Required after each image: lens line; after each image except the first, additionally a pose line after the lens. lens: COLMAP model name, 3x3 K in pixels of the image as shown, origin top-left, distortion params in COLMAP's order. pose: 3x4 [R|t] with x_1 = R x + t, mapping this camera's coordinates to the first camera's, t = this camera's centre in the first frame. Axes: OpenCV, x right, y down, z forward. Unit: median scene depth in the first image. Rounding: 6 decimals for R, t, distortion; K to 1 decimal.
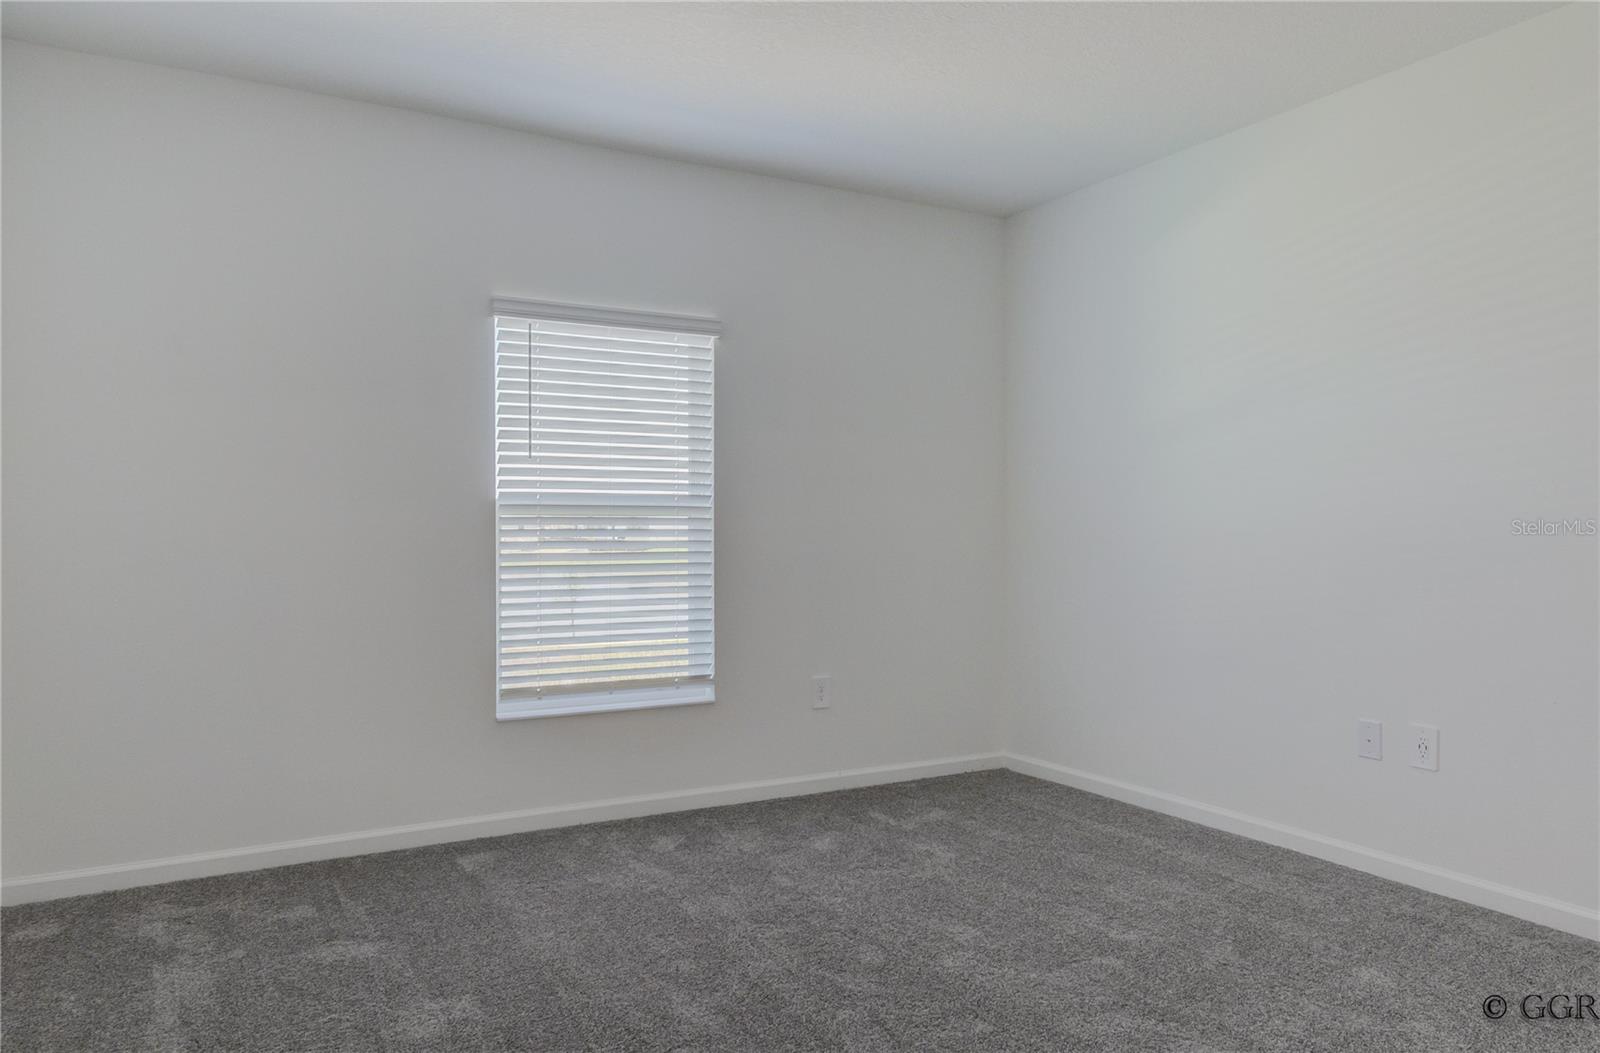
lens RADIAL K [[1119.6, 0, 797.8], [0, 1119.6, 531.5], [0, 0, 1]] dist [0.003002, 0.018415]
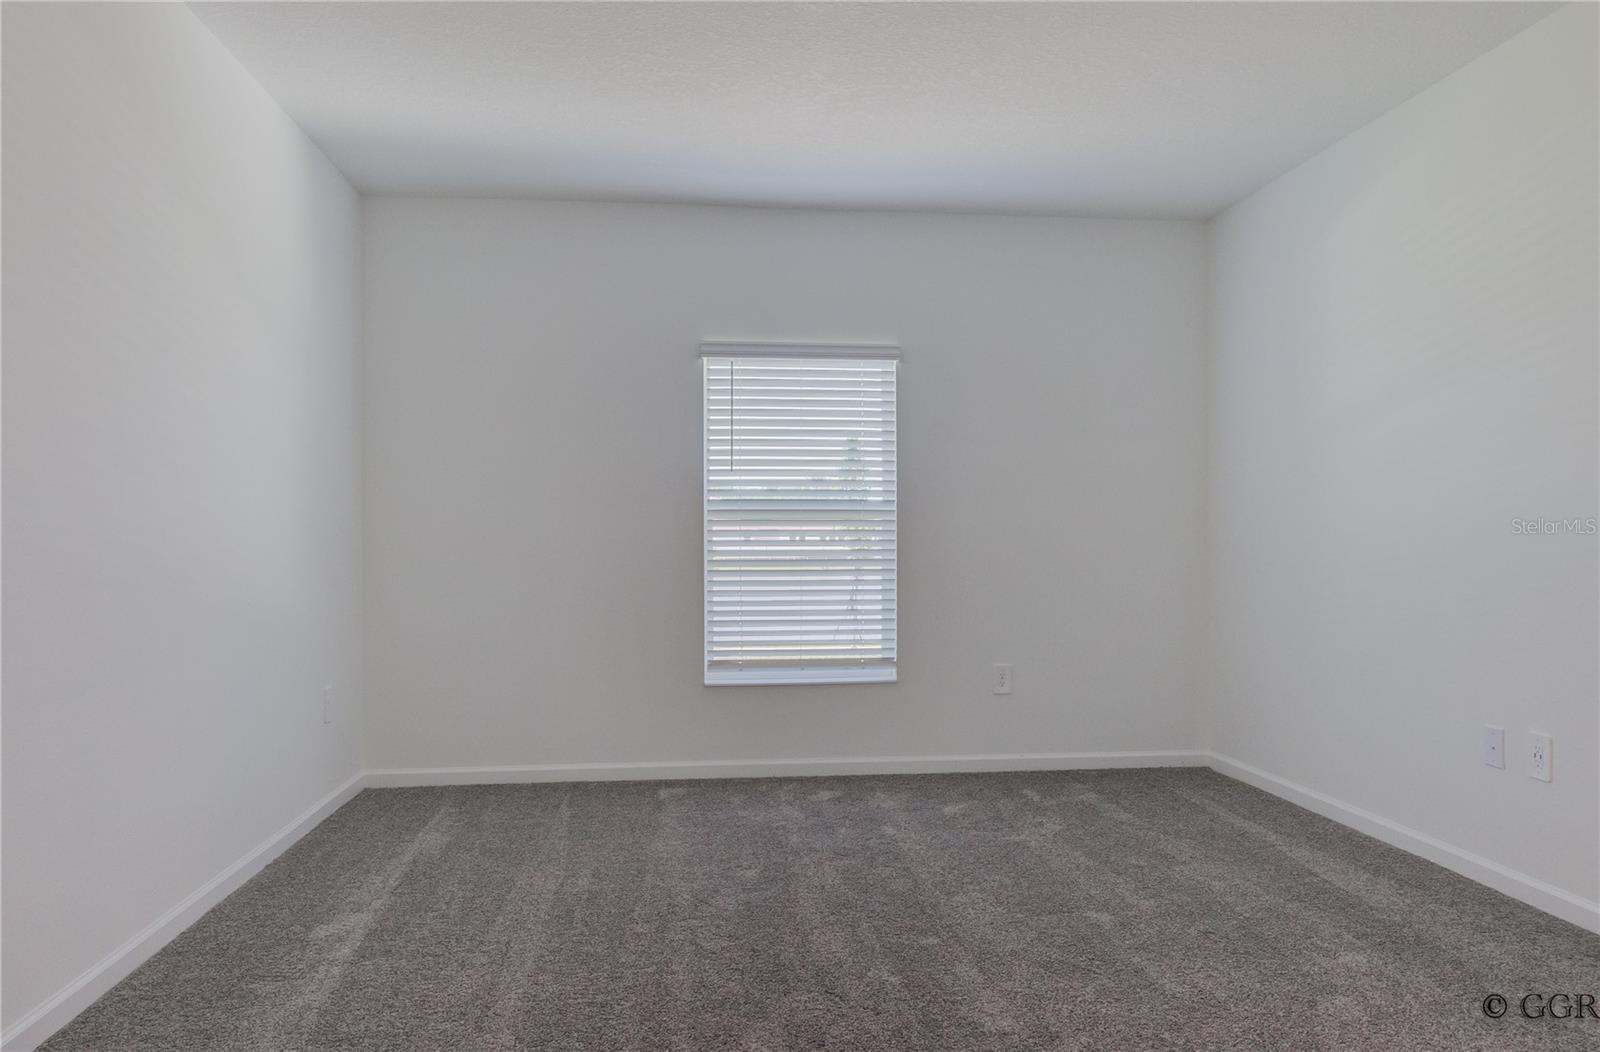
lens RADIAL K [[1119.6, 0, 783.9], [0, 1119.6, 526.5], [0, 0, 1]] dist [0.003002, 0.018415]
pose [[0.917581, -0.005598, -0.397509, 0.301078], [0.000432, 0.999914, -0.013084, 0.010539], [0.397548, 0.011833, 0.917505, -0.097011]]
